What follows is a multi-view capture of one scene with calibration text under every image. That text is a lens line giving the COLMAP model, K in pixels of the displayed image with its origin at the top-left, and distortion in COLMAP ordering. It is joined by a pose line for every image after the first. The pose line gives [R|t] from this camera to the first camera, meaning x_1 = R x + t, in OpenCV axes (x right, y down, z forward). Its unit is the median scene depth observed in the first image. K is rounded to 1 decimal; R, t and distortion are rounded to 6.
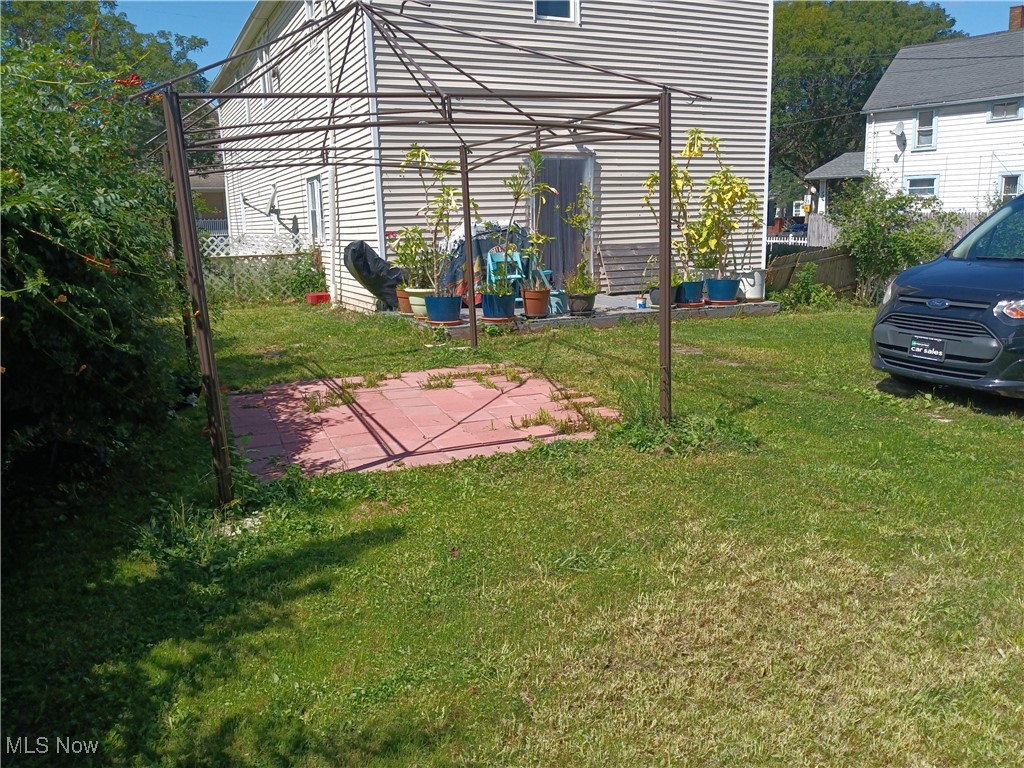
lens RADIAL K [[829.9, 0, 512.0], [0, 829.9, 384.0], [0, 0, 1]] dist [-0.008394, -0.004611]
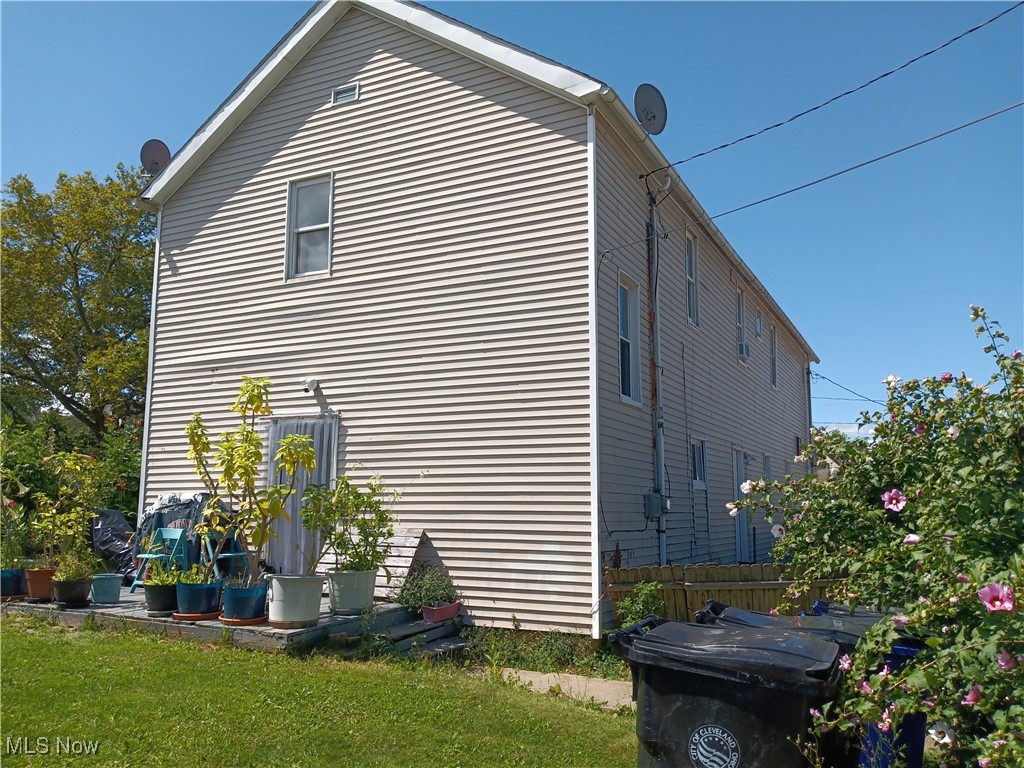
lens RADIAL K [[829.9, 0, 512.0], [0, 829.9, 384.0], [0, 0, 1]] dist [-0.008394, -0.004611]
pose [[0.625636, -0.088404, -0.775090, 0.862809], [-0.165263, 0.955989, -0.242433, -0.140830], [0.762409, 0.279768, 0.583491, 0.661942]]
